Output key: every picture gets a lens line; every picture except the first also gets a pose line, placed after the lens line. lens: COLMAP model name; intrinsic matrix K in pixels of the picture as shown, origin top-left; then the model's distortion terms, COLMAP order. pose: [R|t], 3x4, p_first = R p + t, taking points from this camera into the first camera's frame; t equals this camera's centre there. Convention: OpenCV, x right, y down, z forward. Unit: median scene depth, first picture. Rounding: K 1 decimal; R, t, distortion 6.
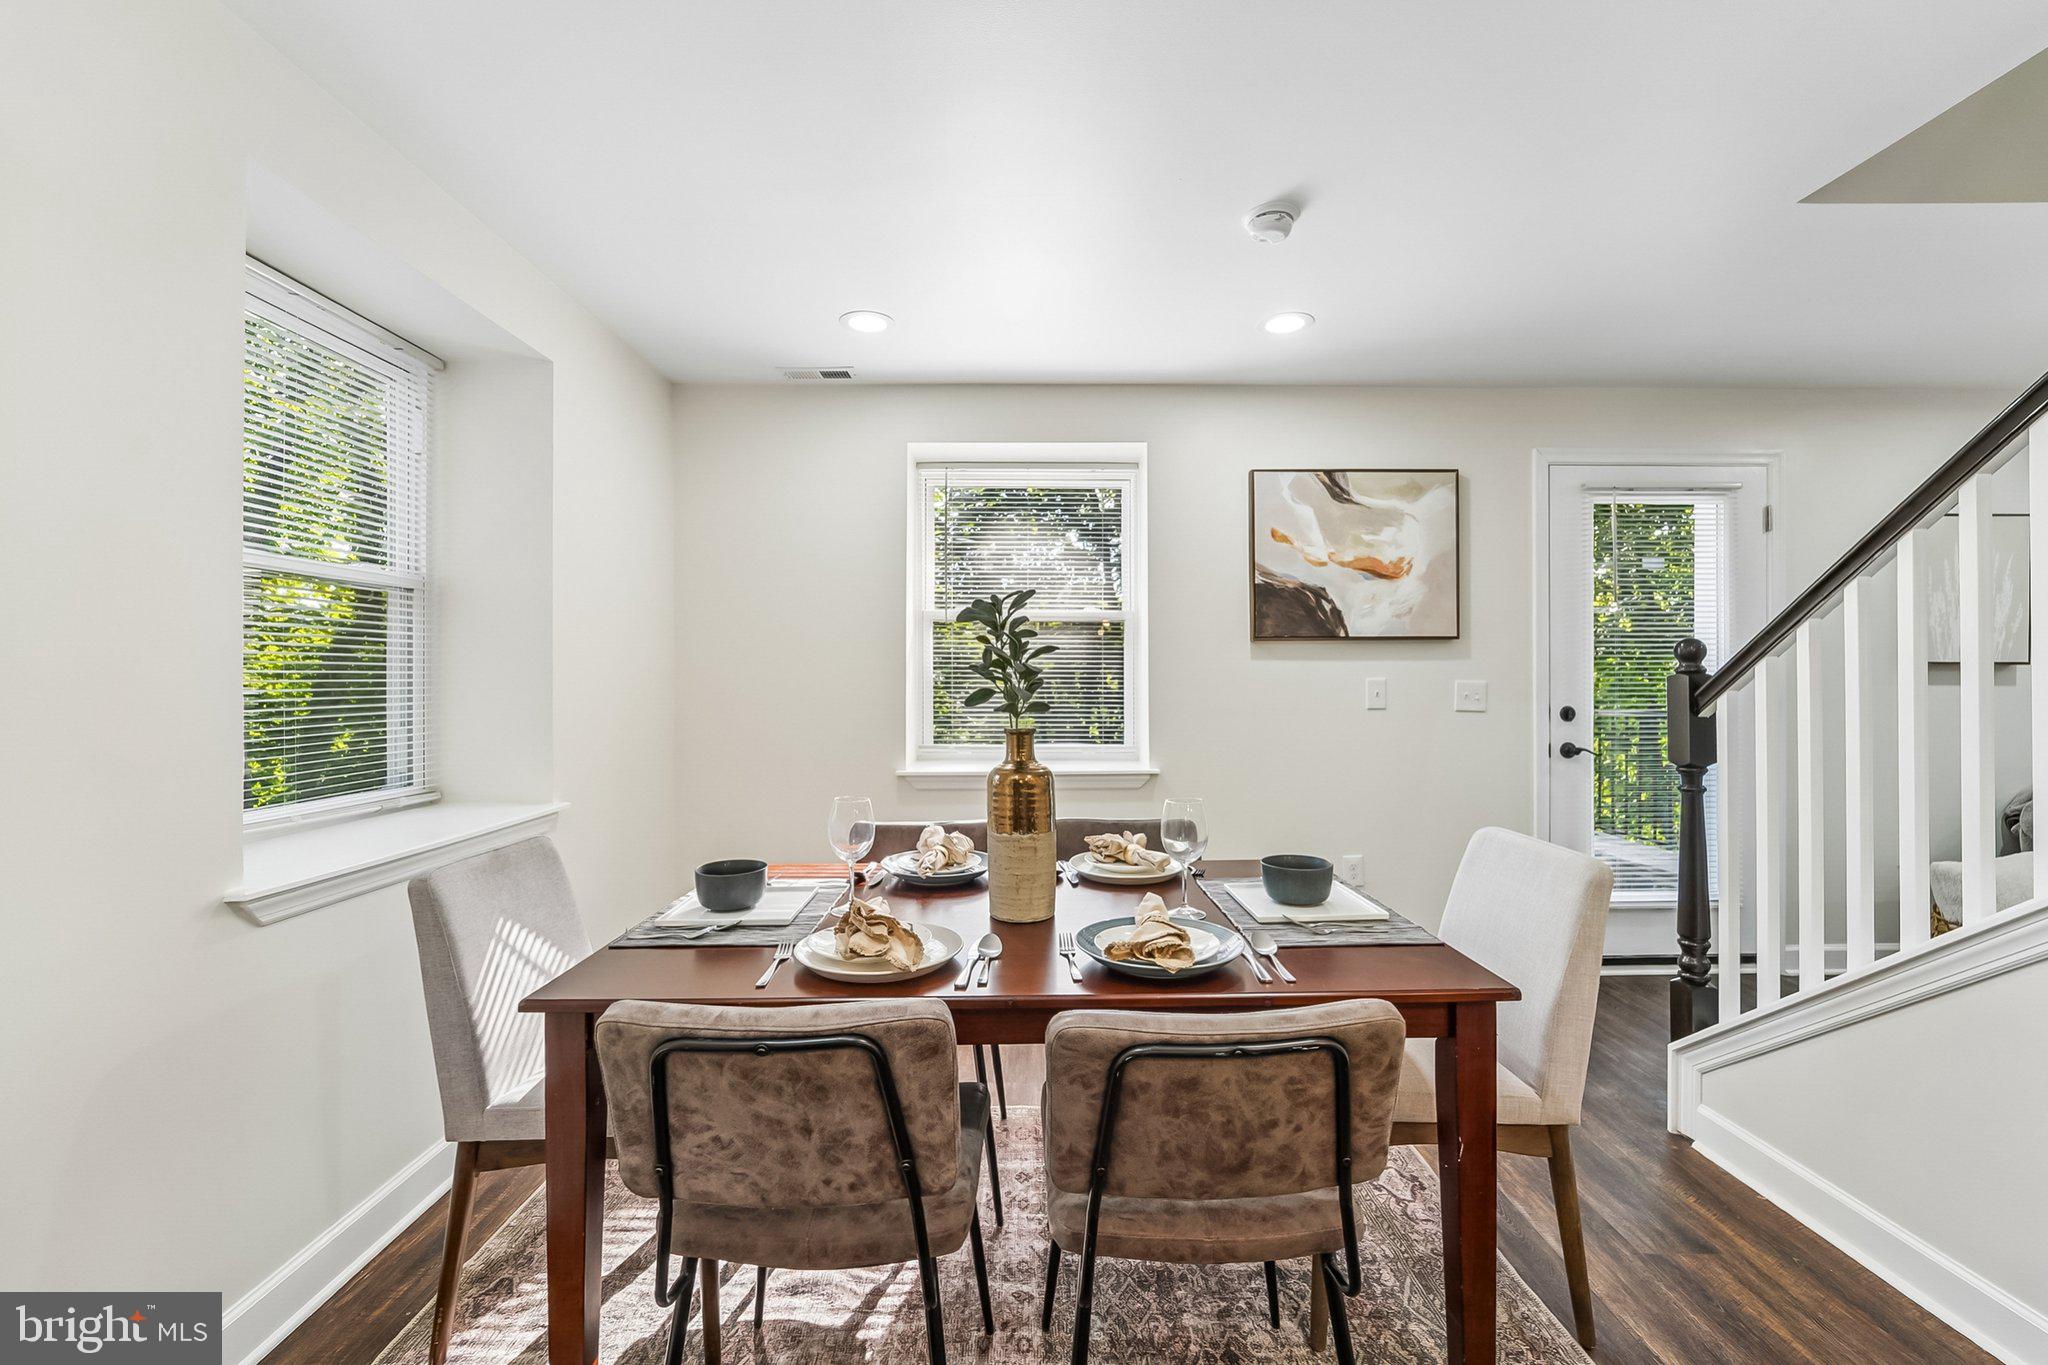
lens RADIAL K [[846.6, 0, 1044.4], [0, 846.6, 678.2], [0, 0, 1]] dist [-0.007138, 0.000294]
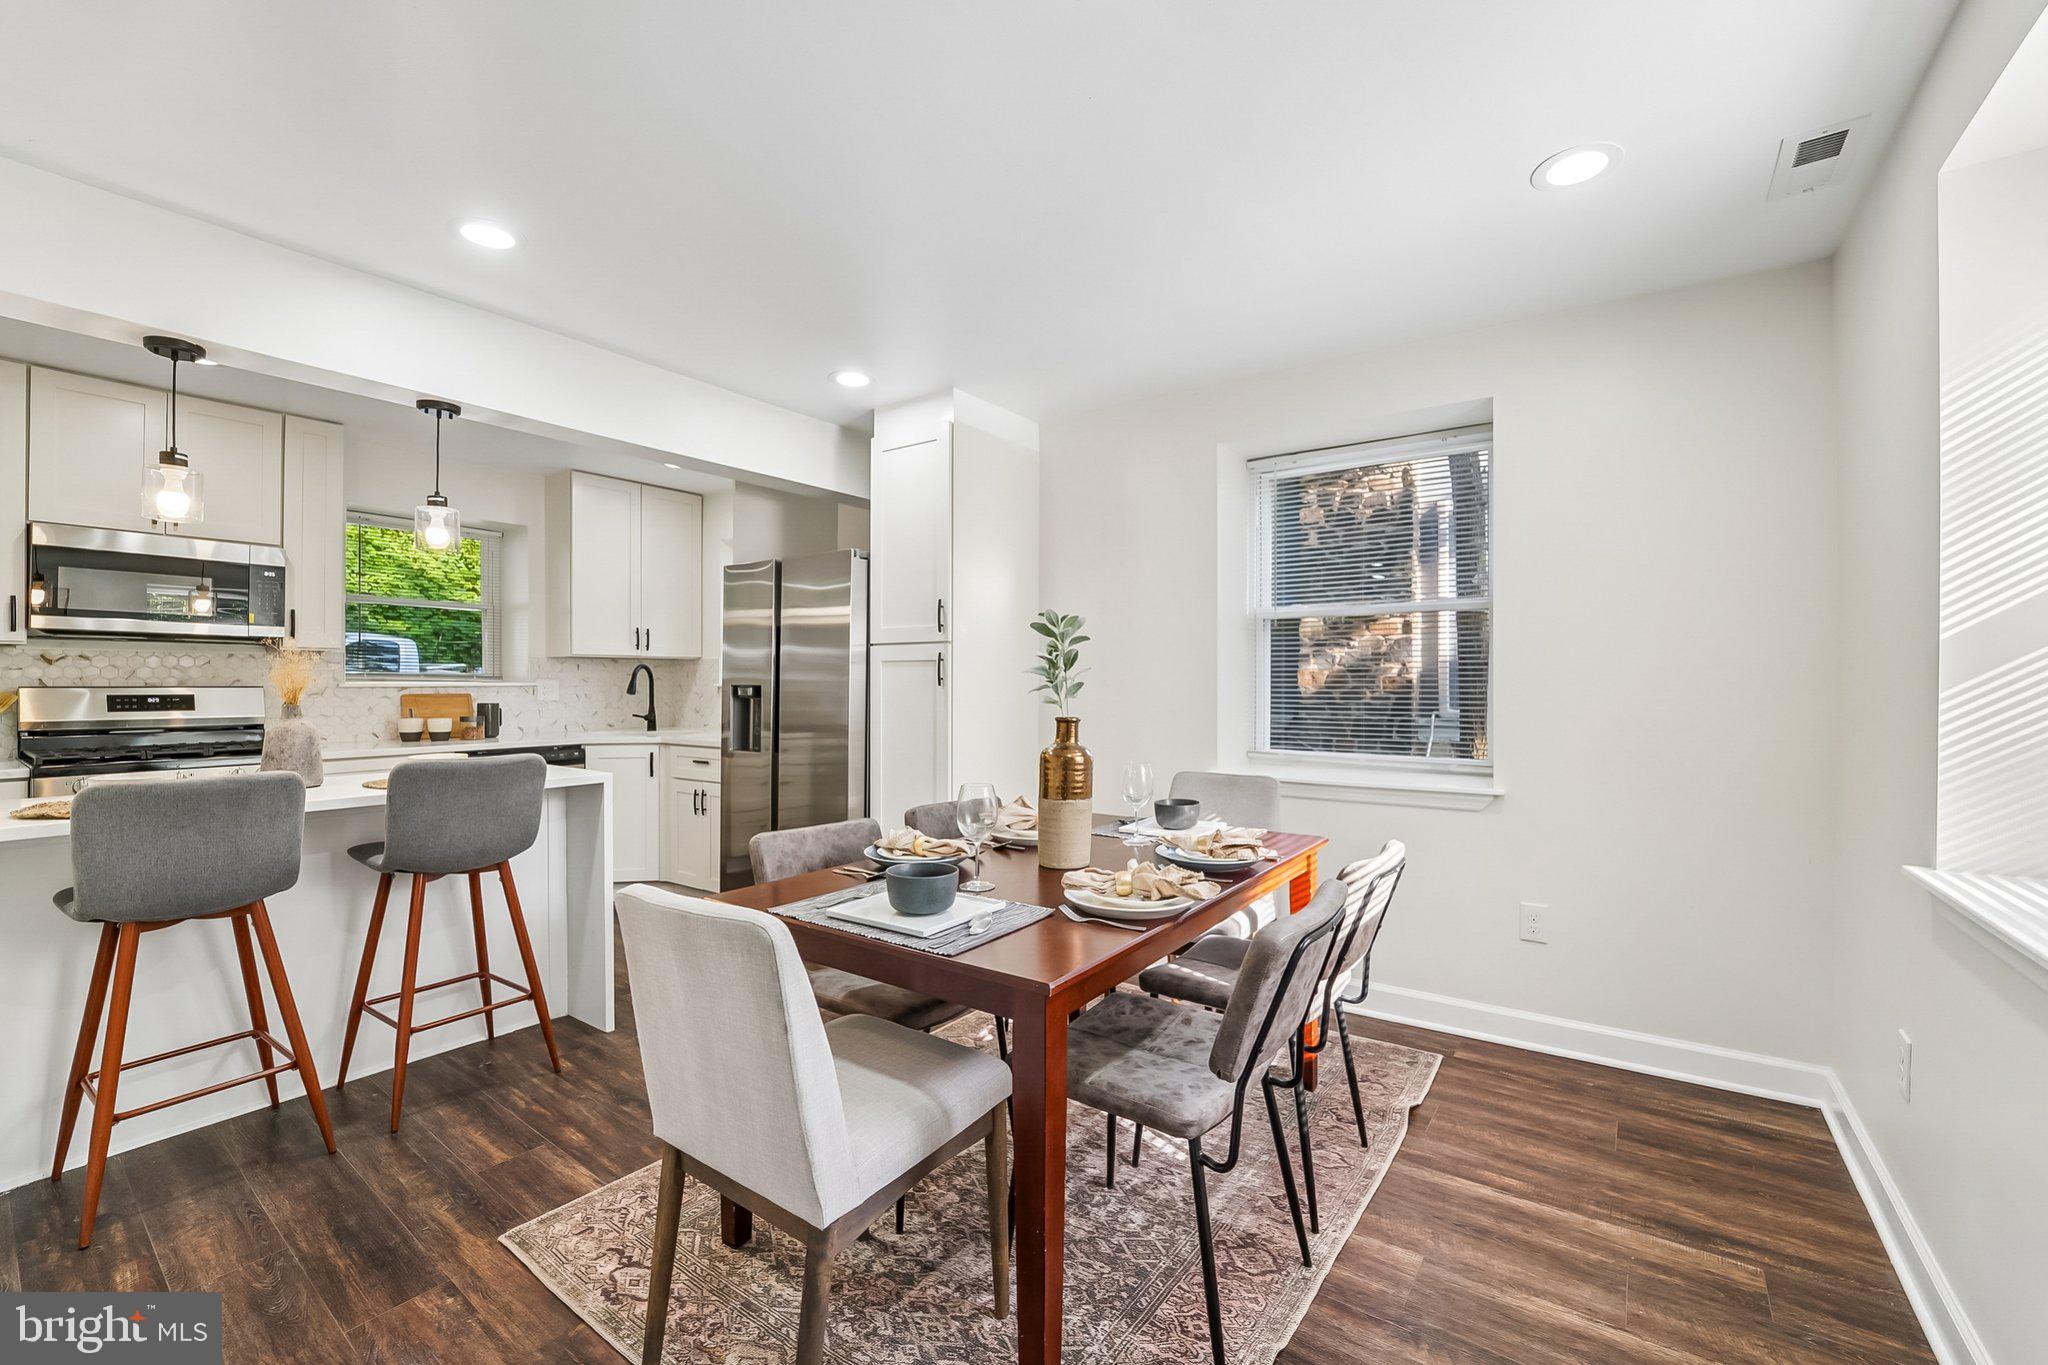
lens RADIAL K [[846.6, 0, 1013.0], [0, 846.6, 691.4], [0, 0, 1]] dist [-0.007138, 0.000294]
pose [[-0.612939, 0.007776, -0.790092, 0.490885], [0.000573, 0.999956, 0.009397, 0.005361], [0.790130, 0.005307, -0.612916, 0.823783]]
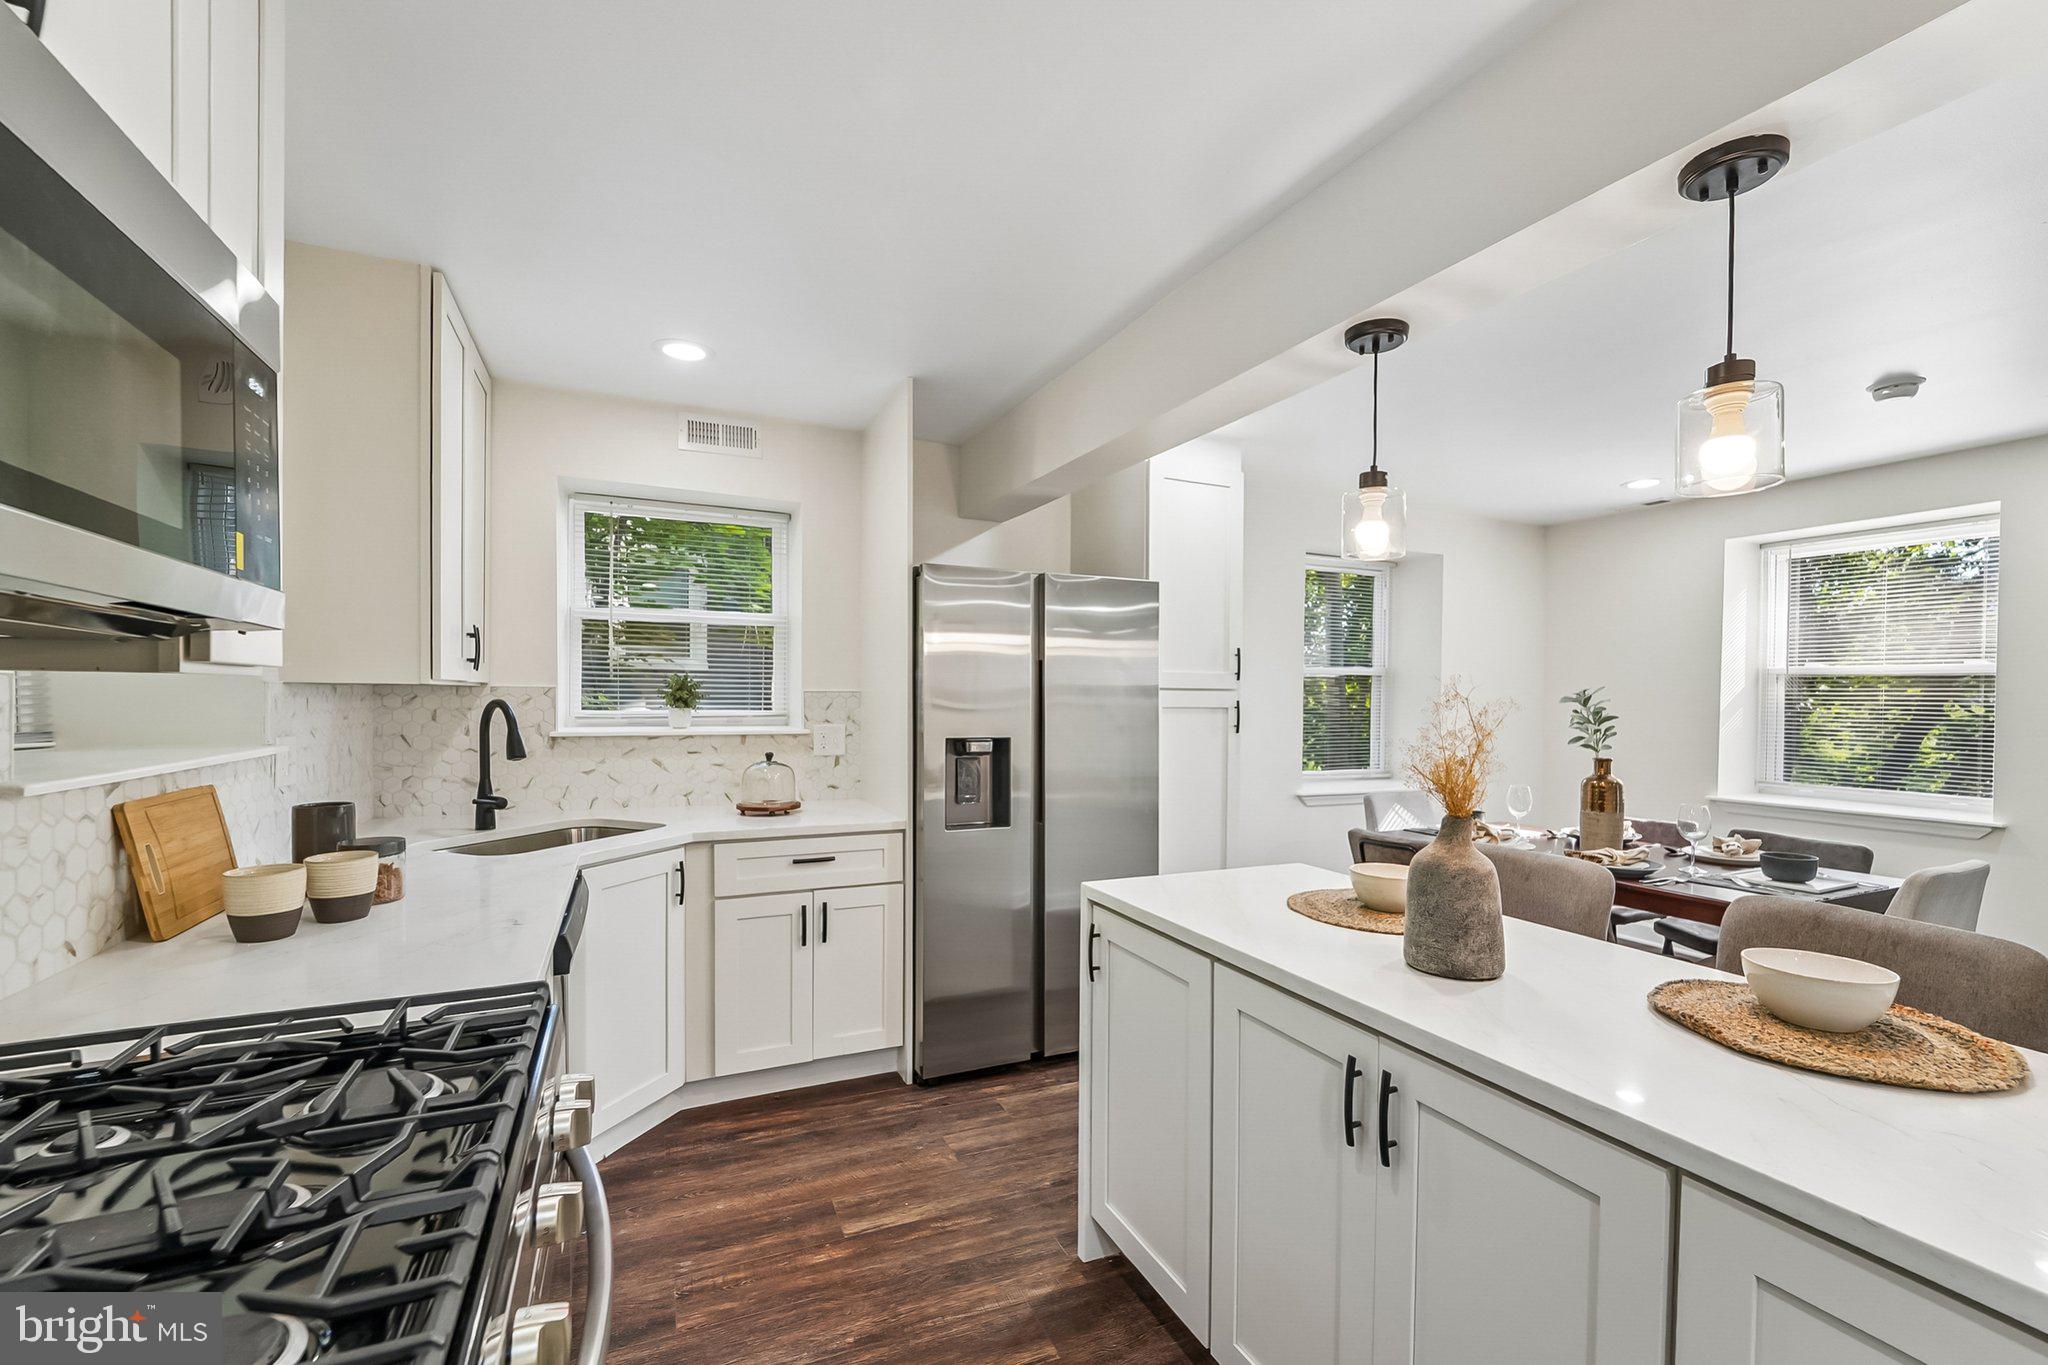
lens RADIAL K [[846.6, 0, 1057.1], [0, 846.6, 714.6], [0, 0, 1]] dist [-0.007138, 0.000294]
pose [[0.422411, 0.022173, -0.906133, 0.589702], [-0.008174, 0.999753, 0.020653, -0.031471], [0.906368, -0.001317, 0.422488, -0.441652]]
